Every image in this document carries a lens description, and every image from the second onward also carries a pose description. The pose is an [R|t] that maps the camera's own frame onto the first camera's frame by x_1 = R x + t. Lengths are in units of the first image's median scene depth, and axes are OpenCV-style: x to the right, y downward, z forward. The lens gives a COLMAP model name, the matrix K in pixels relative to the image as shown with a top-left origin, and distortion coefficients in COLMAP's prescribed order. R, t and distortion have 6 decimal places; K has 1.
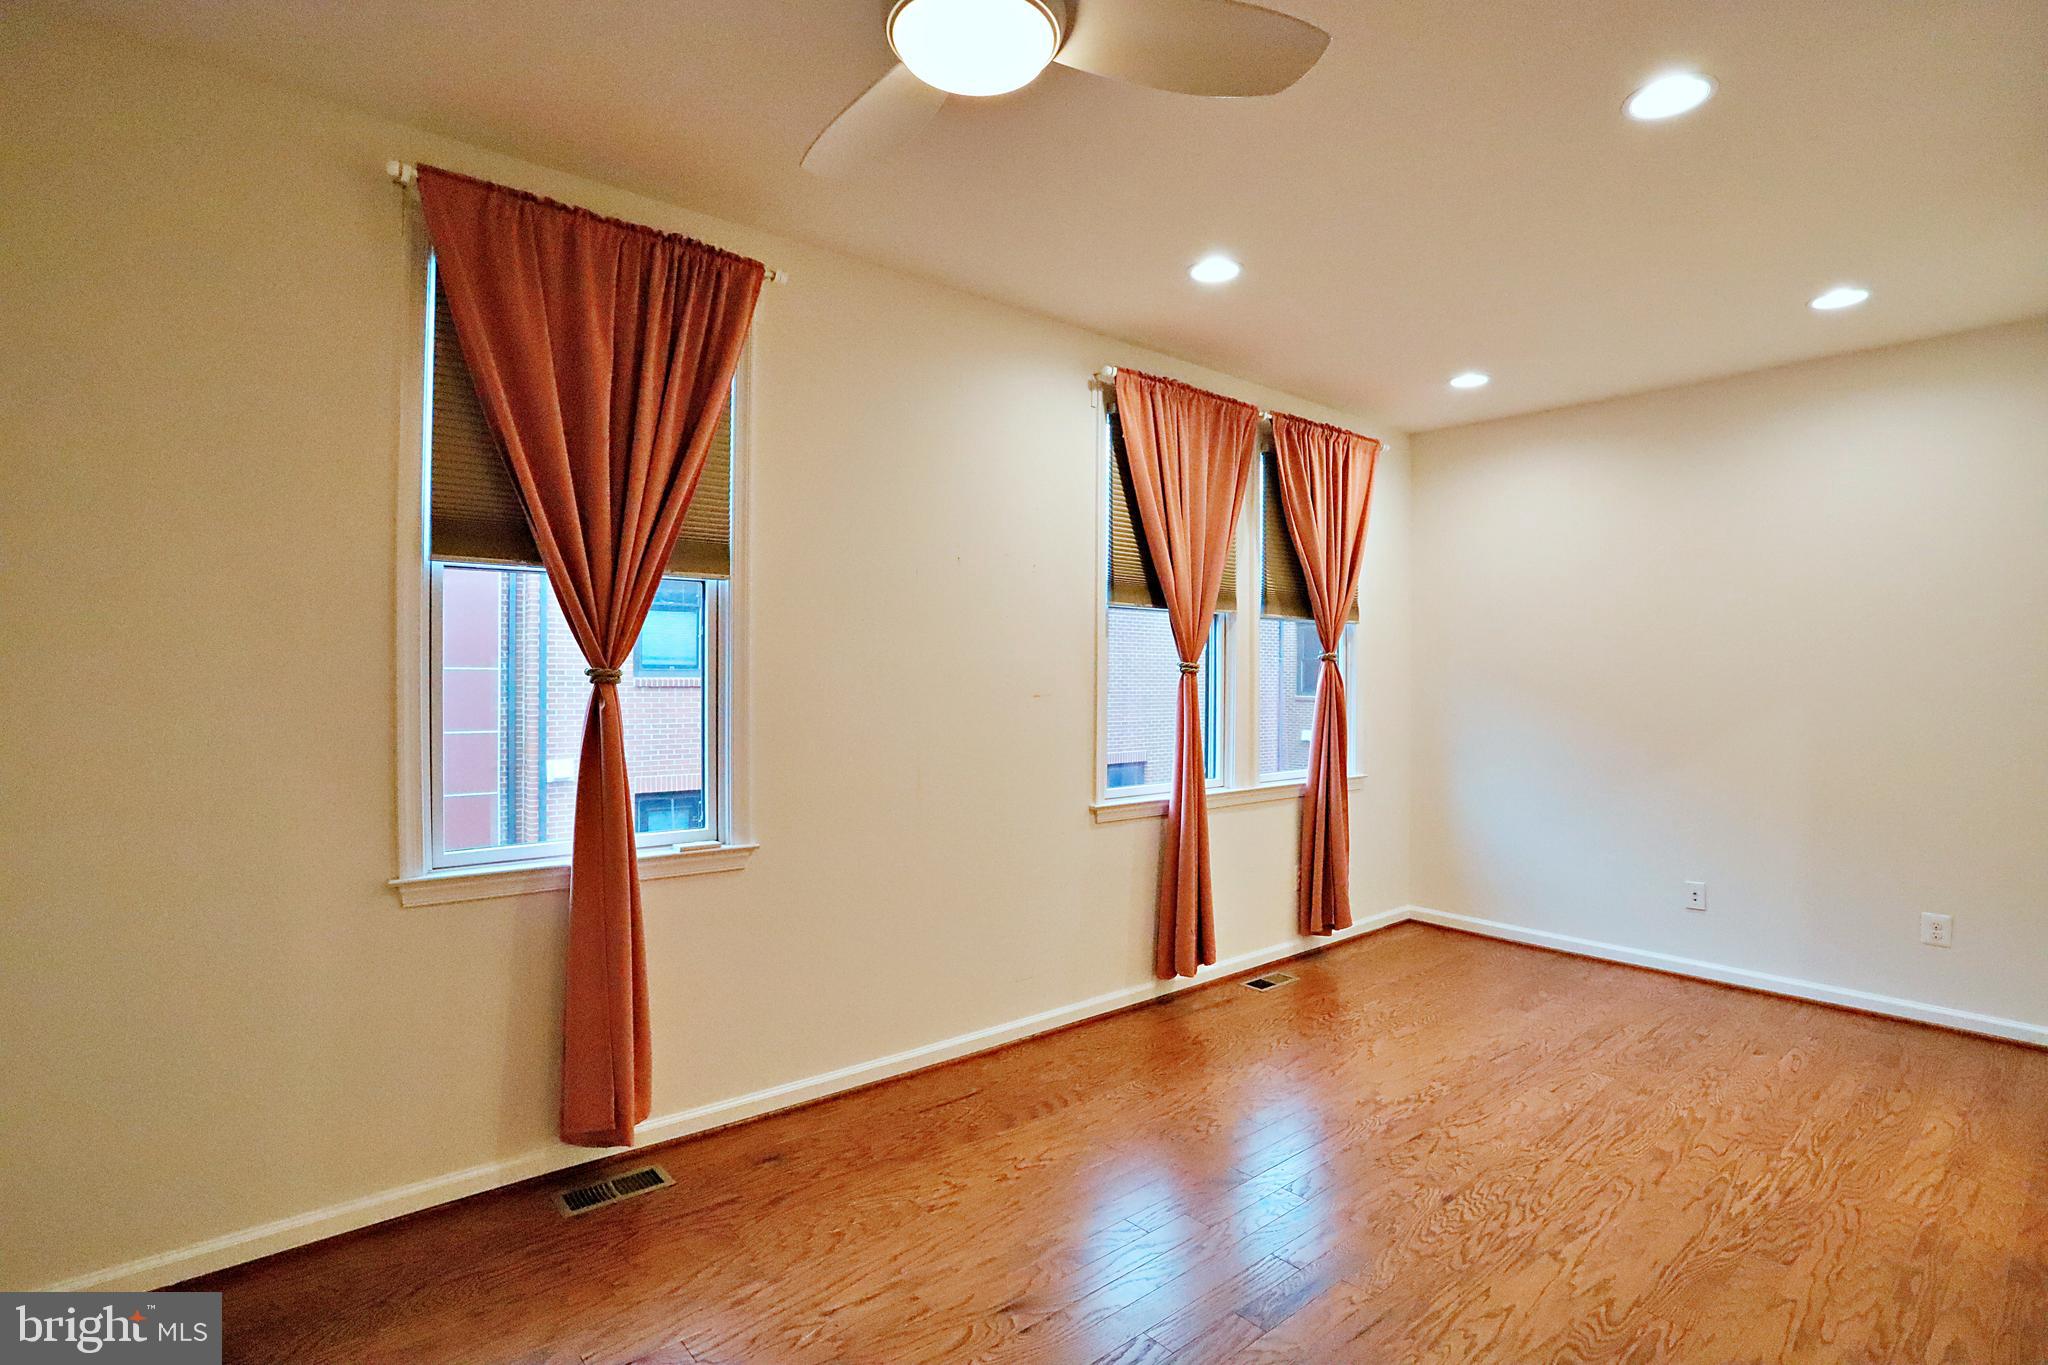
lens RADIAL K [[1002.1, 0, 1020.3], [0, 1002.1, 676.5], [0, 0, 1]] dist [-0.070000, 0.030454]
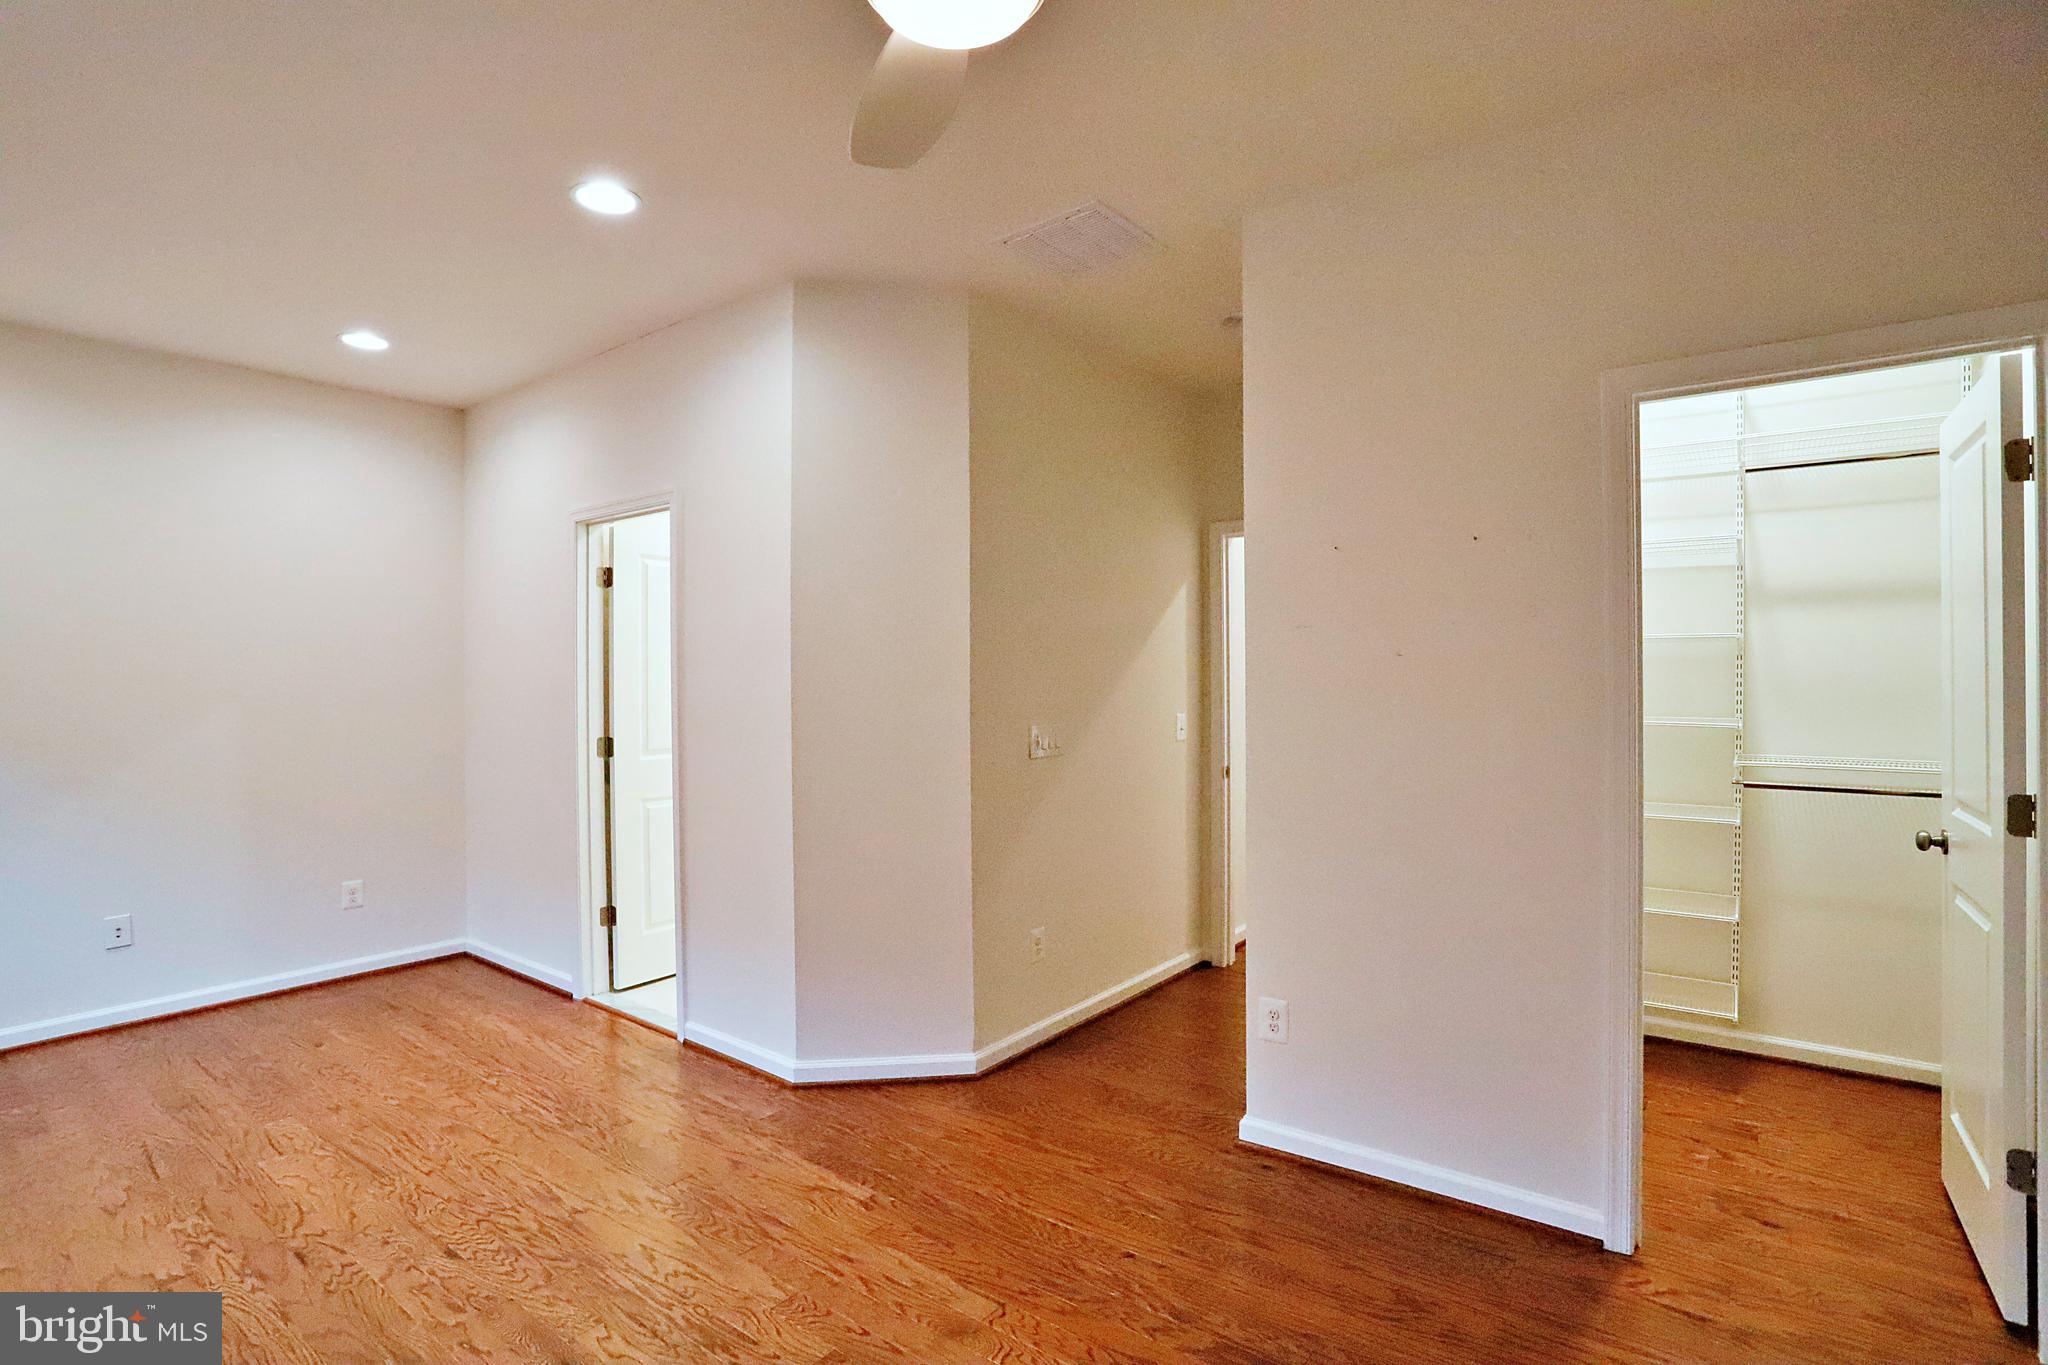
lens RADIAL K [[1002.1, 0, 1020.3], [0, 1002.1, 676.5], [0, 0, 1]] dist [-0.070000, 0.030454]
pose [[-0.230211, -0.001739, 0.973139, -0.458523], [0.006746, 0.999972, 0.003382, -0.002091], [-0.973117, 0.007343, -0.230192, 0.561175]]
